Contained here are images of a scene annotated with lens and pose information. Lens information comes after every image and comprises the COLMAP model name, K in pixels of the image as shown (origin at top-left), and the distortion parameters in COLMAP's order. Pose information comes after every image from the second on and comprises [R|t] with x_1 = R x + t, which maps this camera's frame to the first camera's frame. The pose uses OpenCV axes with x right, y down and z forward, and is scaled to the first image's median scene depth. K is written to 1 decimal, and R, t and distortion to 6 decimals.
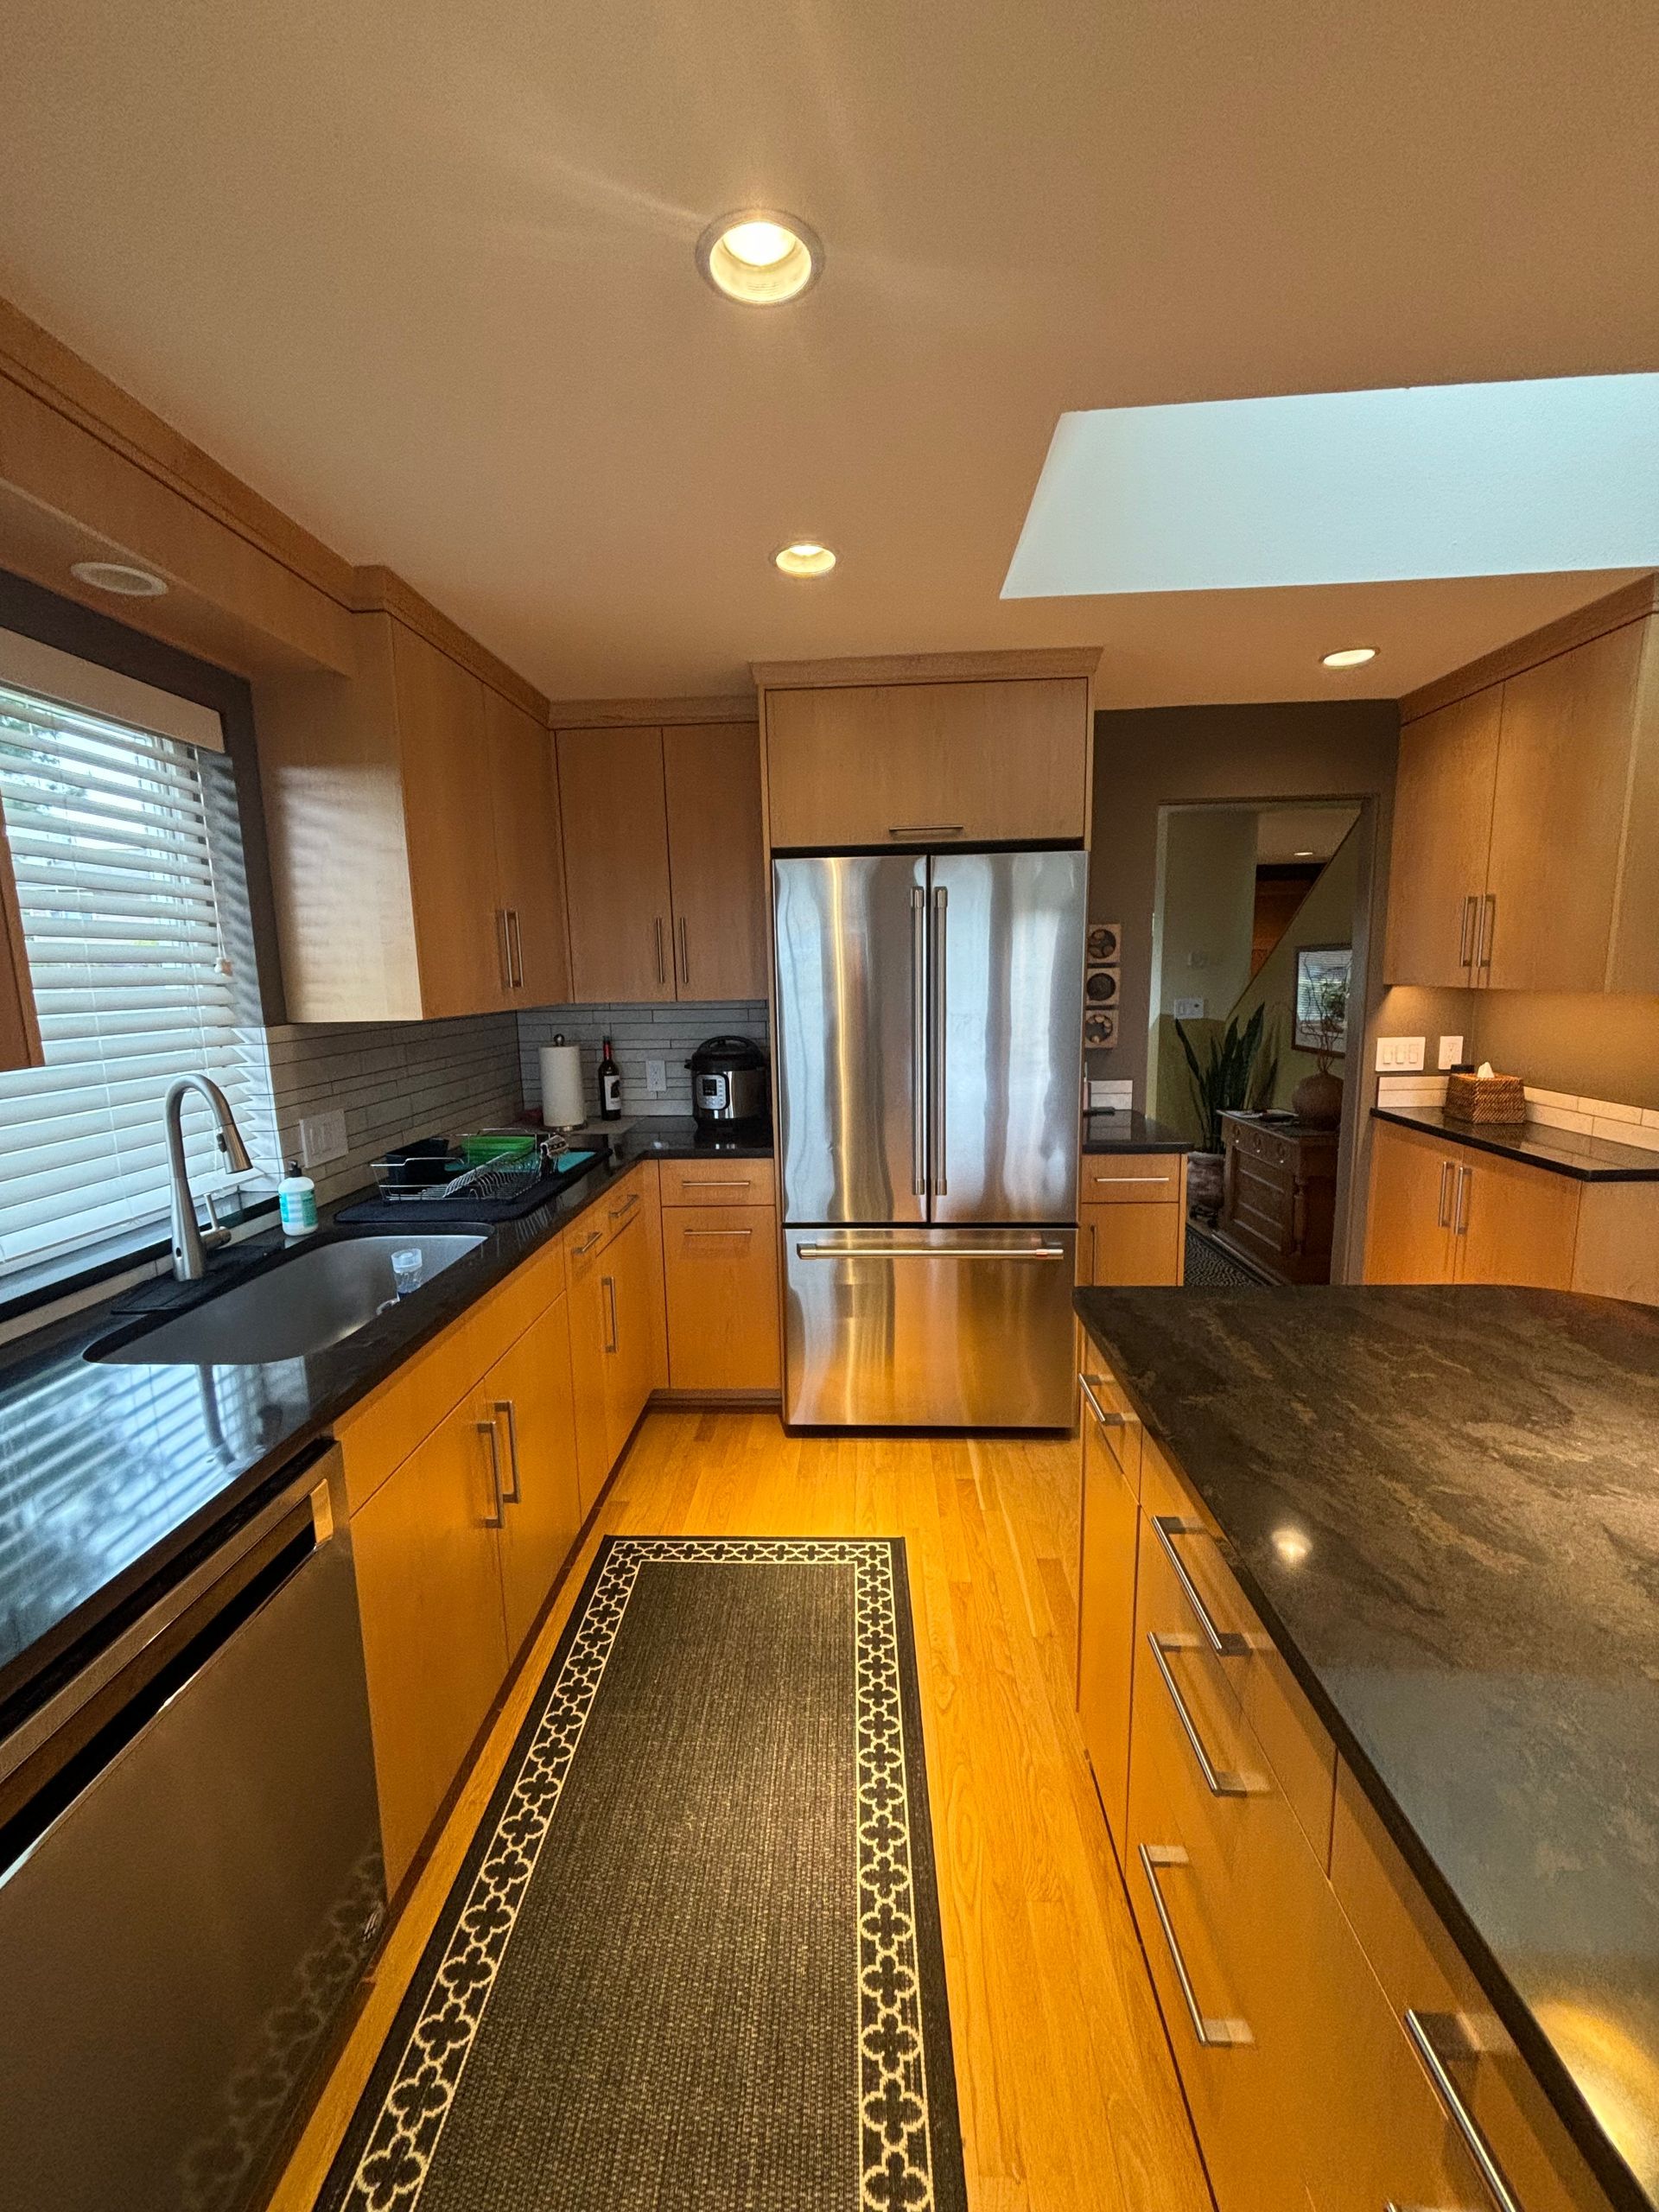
lens RADIAL K [[892.9, 0, 831.5], [0, 892.9, 1108.2], [0, 0, 1]] dist [0.001826, 0.000584]
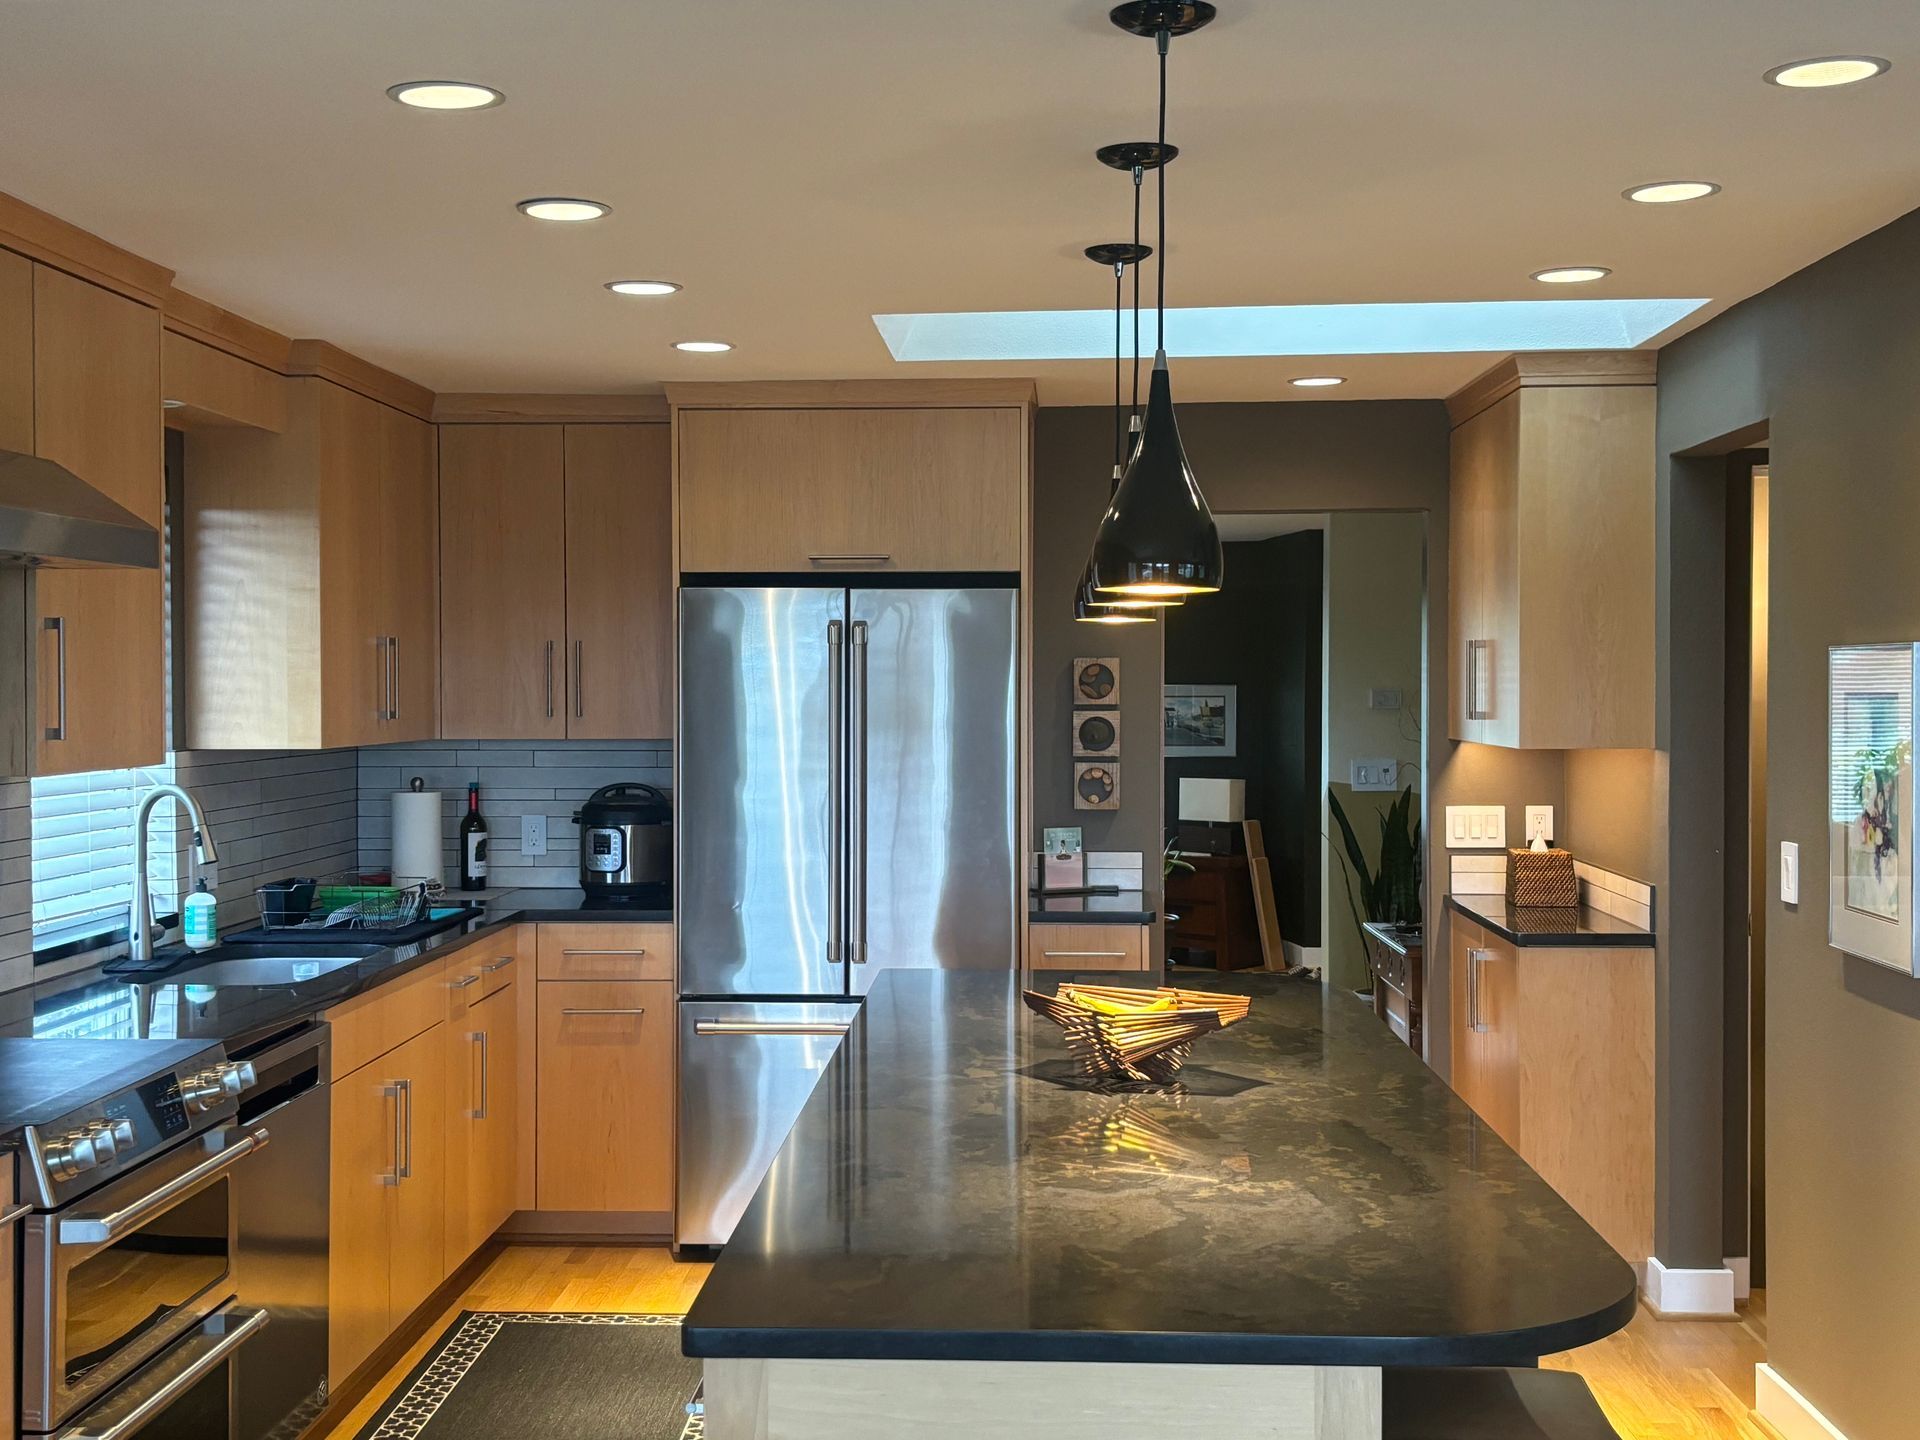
lens RADIAL K [[2321.9, 0, 961.1], [0, 2321.9, 720.8], [0, 0, 1]] dist [0.057695, 0.000000]
pose [[0.999749, 0.021810, 0.005029, 0.193330], [-0.020909, 0.990241, -0.137788, 0.162685], [-0.007985, 0.137649, 0.990449, -1.216932]]
